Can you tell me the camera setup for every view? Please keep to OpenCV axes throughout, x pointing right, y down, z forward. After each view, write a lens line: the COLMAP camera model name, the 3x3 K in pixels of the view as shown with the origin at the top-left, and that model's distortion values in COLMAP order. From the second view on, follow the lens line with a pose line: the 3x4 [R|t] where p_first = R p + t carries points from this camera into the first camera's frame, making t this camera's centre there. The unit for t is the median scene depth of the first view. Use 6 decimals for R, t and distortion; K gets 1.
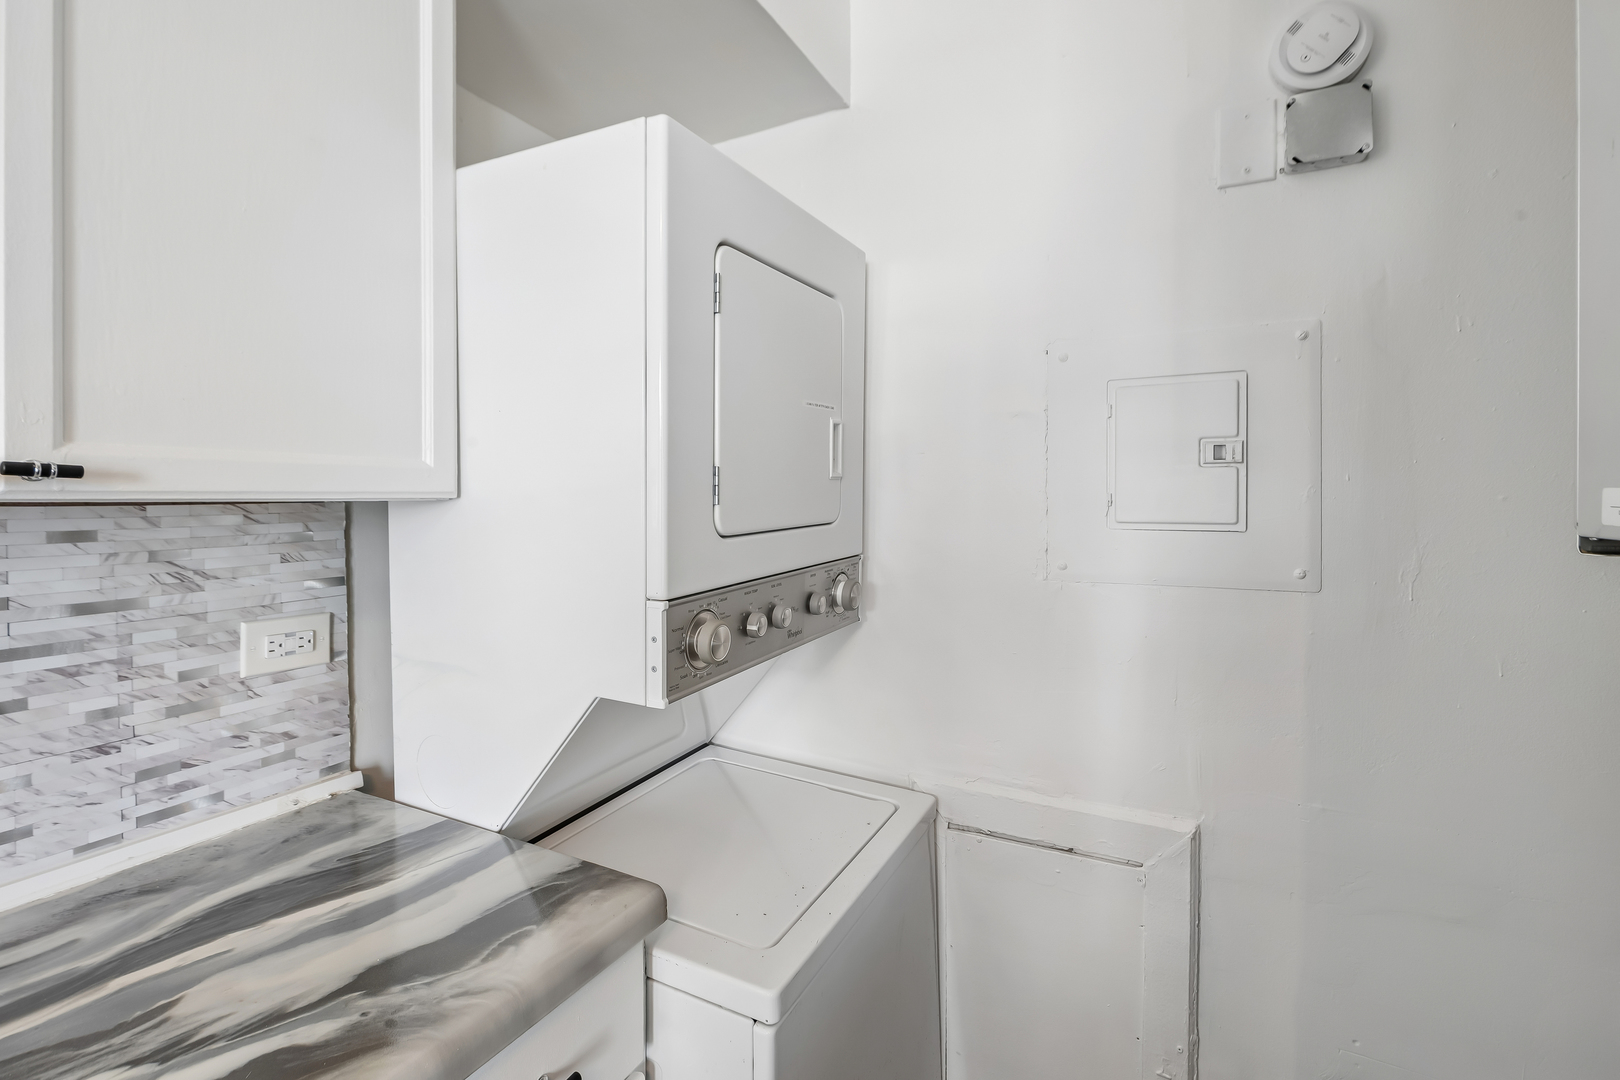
lens RADIAL K [[748.0, 0, 789.6], [0, 748.0, 500.8], [0, 0, 1]] dist [-0.017427, 0.000237]
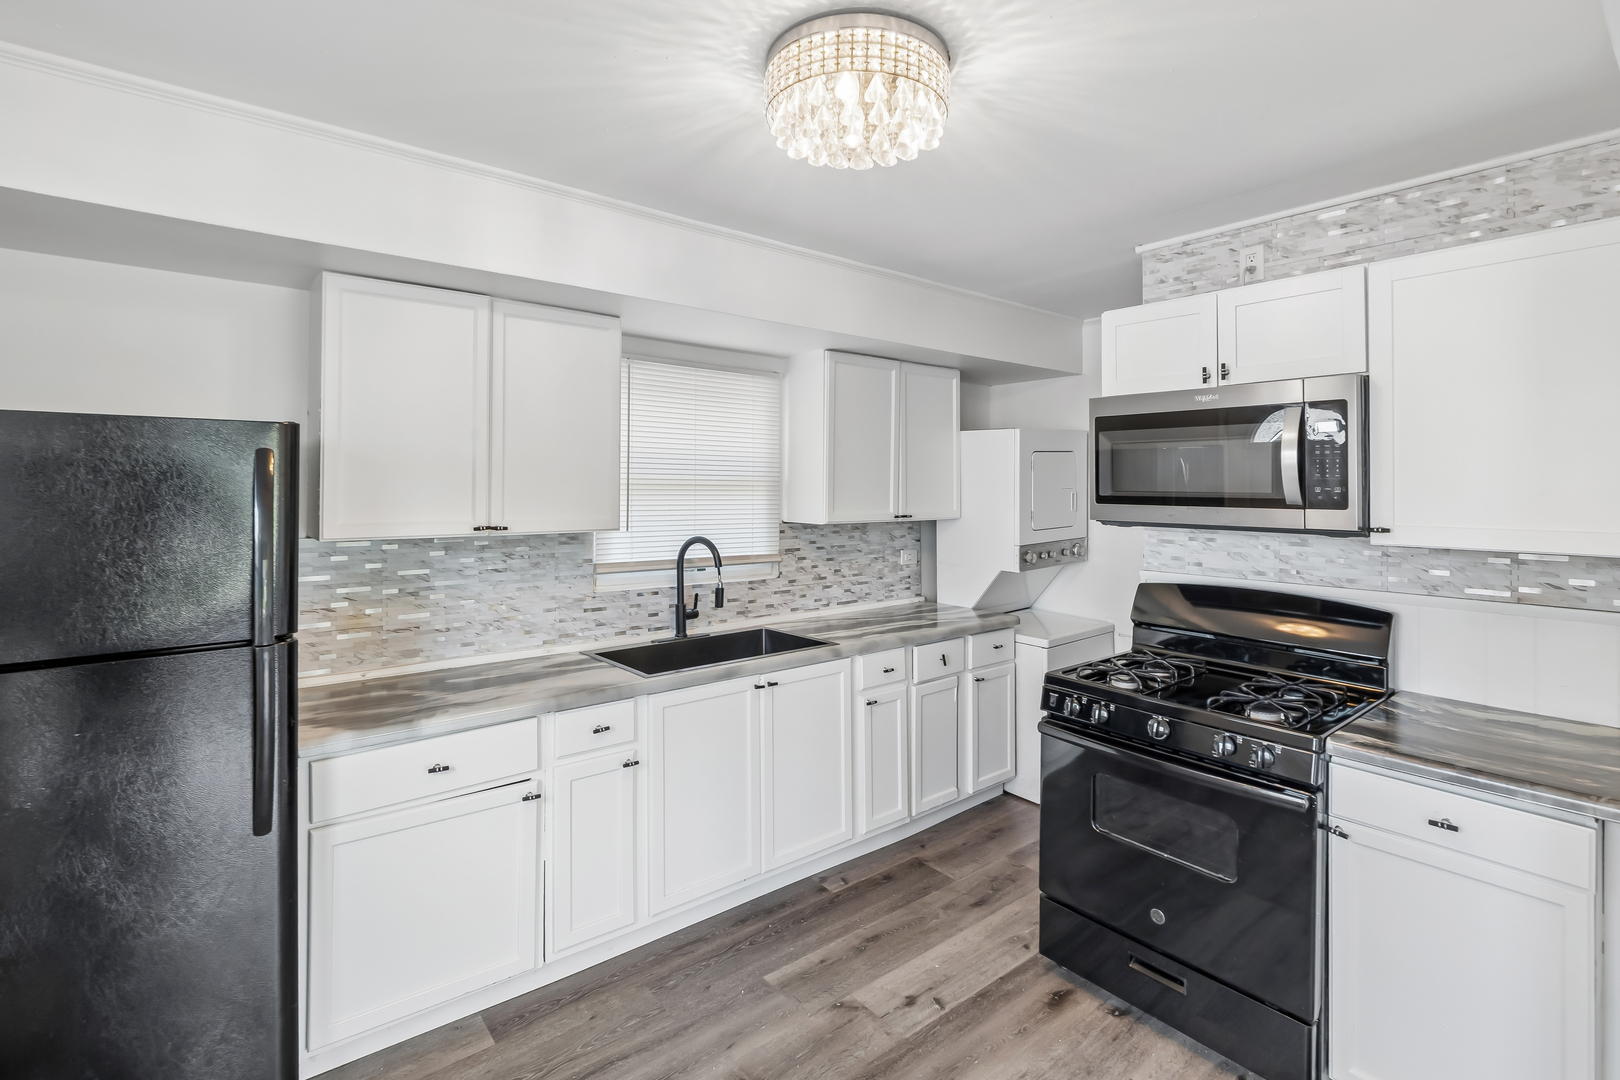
lens RADIAL K [[748.0, 0, 814.0], [0, 748.0, 478.8], [0, 0, 1]] dist [-0.017427, 0.000237]
pose [[0.925796, -0.000227, -0.378024, 0.290048], [-0.002824, 0.999968, -0.007517, -0.173312], [0.378014, 0.008027, 0.925765, -2.760933]]
